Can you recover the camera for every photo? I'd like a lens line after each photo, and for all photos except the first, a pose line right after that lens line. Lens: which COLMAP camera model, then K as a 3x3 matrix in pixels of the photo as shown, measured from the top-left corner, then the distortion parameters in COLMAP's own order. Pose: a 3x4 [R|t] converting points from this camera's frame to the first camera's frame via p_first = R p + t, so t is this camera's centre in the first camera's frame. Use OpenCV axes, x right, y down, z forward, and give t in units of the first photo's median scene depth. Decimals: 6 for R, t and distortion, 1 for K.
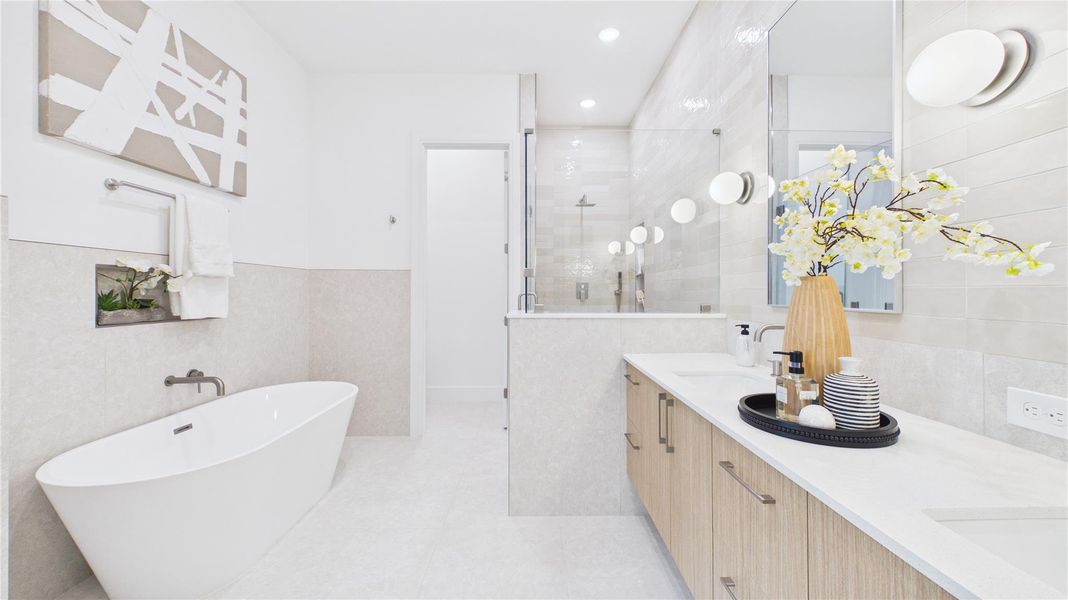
lens RADIAL K [[391.1, 0, 534.7], [0, 391.1, 293.2], [0, 0, 1]] dist [0.001649, -0.000343]
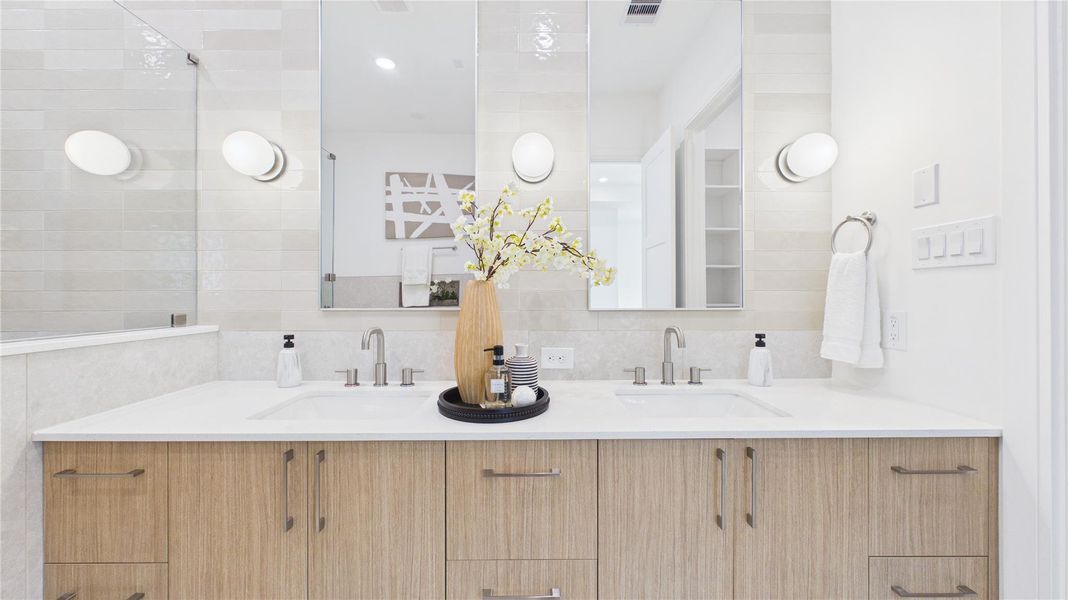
lens RADIAL K [[391.1, 0, 535.8], [0, 391.1, 295.5], [0, 0, 1]] dist [0.001649, -0.000343]
pose [[0.000990, -0.001847, 0.999998, -0.224758], [0.005021, 0.999986, 0.001842, 0.000049], [-0.999987, 0.005020, 0.000999, 0.419751]]
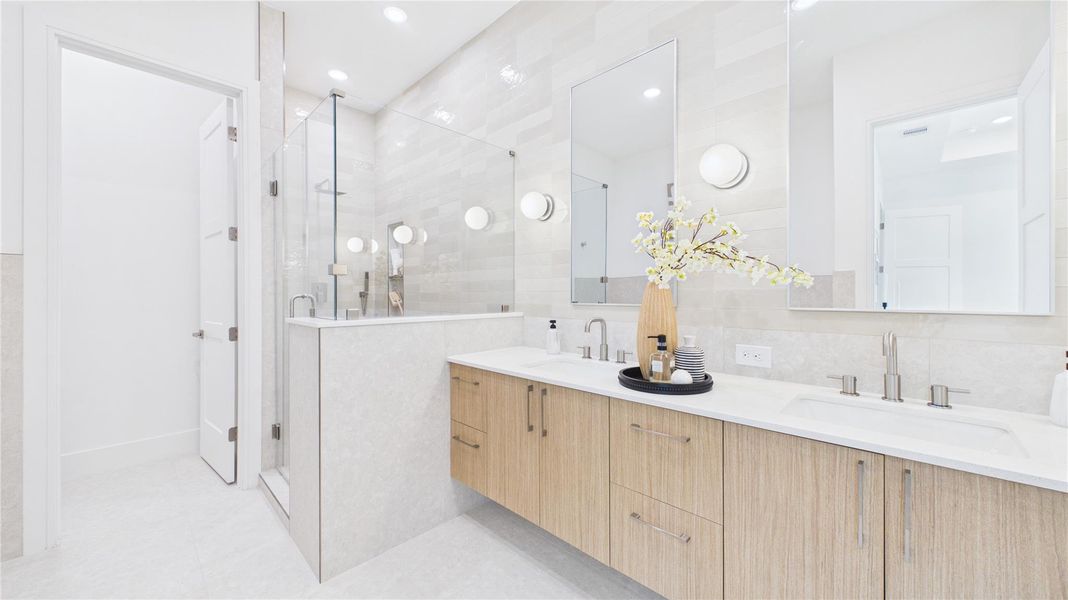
lens RADIAL K [[391.1, 0, 534.4], [0, 391.1, 297.7], [0, 0, 1]] dist [0.001649, -0.000343]
pose [[0.703832, -0.008102, 0.710320, -0.314789], [0.004296, 0.999965, 0.007148, 0.000816], [-0.710353, -0.001980, 0.703843, 0.155574]]
